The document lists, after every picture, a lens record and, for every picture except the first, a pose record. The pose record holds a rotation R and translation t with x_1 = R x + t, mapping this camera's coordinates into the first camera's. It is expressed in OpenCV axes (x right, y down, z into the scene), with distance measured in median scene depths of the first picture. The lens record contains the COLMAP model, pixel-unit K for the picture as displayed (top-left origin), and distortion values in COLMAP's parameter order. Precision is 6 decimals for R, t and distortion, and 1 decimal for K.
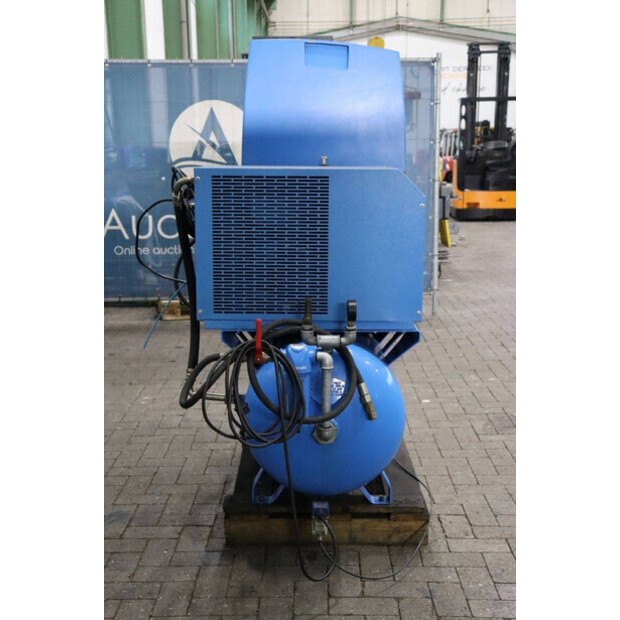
lens RADIAL K [[855.3, 0, 310.5], [0, 855.3, 310.8], [0, 0, 1]] dist [0.075851, 0.000000]
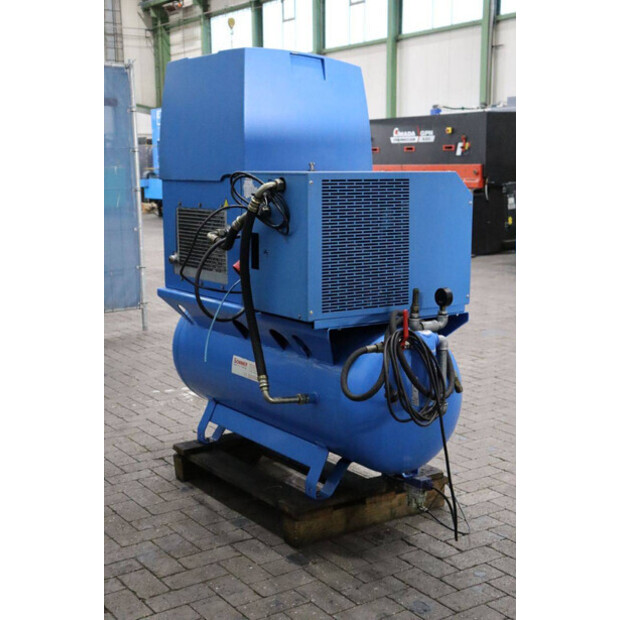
lens RADIAL K [[914.0, 0, 308.7], [0, 914.0, 310.8], [0, 0, 1]] dist [0.135729, 0.000000]
pose [[0.824266, -0.090002, 0.559004, -0.711827], [0.104308, 0.994525, 0.006317, -0.007962], [-0.556512, 0.053101, 0.829141, 0.092485]]
